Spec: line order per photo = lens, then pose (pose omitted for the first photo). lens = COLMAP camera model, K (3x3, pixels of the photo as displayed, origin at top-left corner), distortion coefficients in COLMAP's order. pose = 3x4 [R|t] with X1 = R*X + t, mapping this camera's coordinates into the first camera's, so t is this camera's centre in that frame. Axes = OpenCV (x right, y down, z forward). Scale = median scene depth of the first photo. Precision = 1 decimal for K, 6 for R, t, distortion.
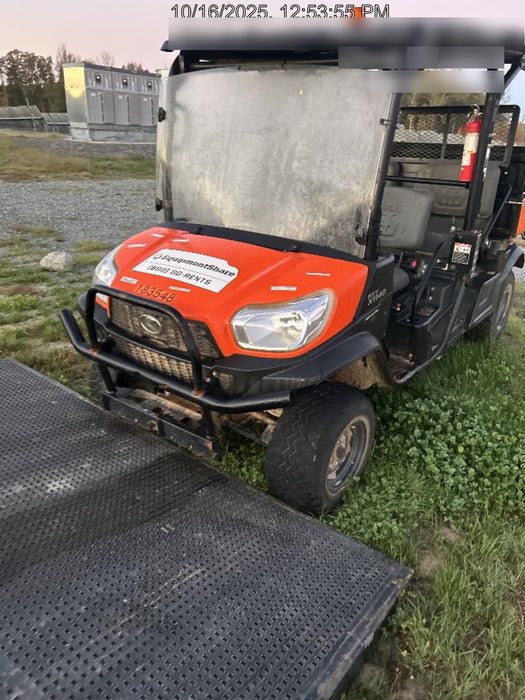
lens RADIAL K [[519.6, 0, 269.0], [0, 519.6, 353.1], [0, 0, 1]] dist [0.052461, -0.054397]
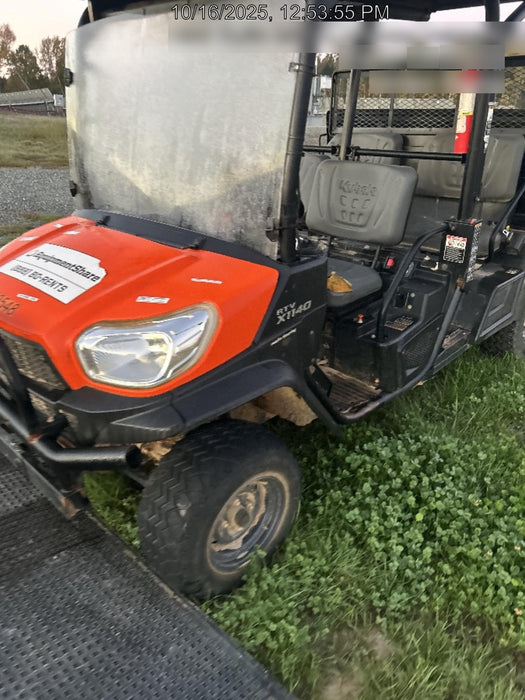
lens RADIAL K [[519.6, 0, 258.9], [0, 519.6, 352.8], [0, 0, 1]] dist [0.052461, -0.054397]
pose [[0.990096, 0.033043, -0.136450, 0.256084], [-0.029568, 0.999187, 0.027415, -0.067673], [0.137245, -0.023109, 0.990268, 0.260328]]
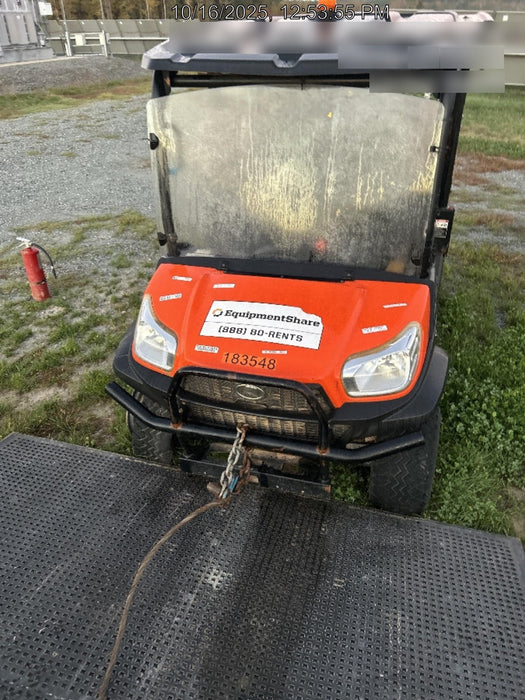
lens RADIAL K [[519.6, 0, 262.1], [0, 519.6, 353.6], [0, 0, 1]] dist [0.052461, -0.054397]
pose [[0.935618, -0.240105, 0.258785, -0.417456], [0.195180, 0.962673, 0.187523, -0.287280], [-0.294150, -0.124940, 0.947558, 0.073546]]
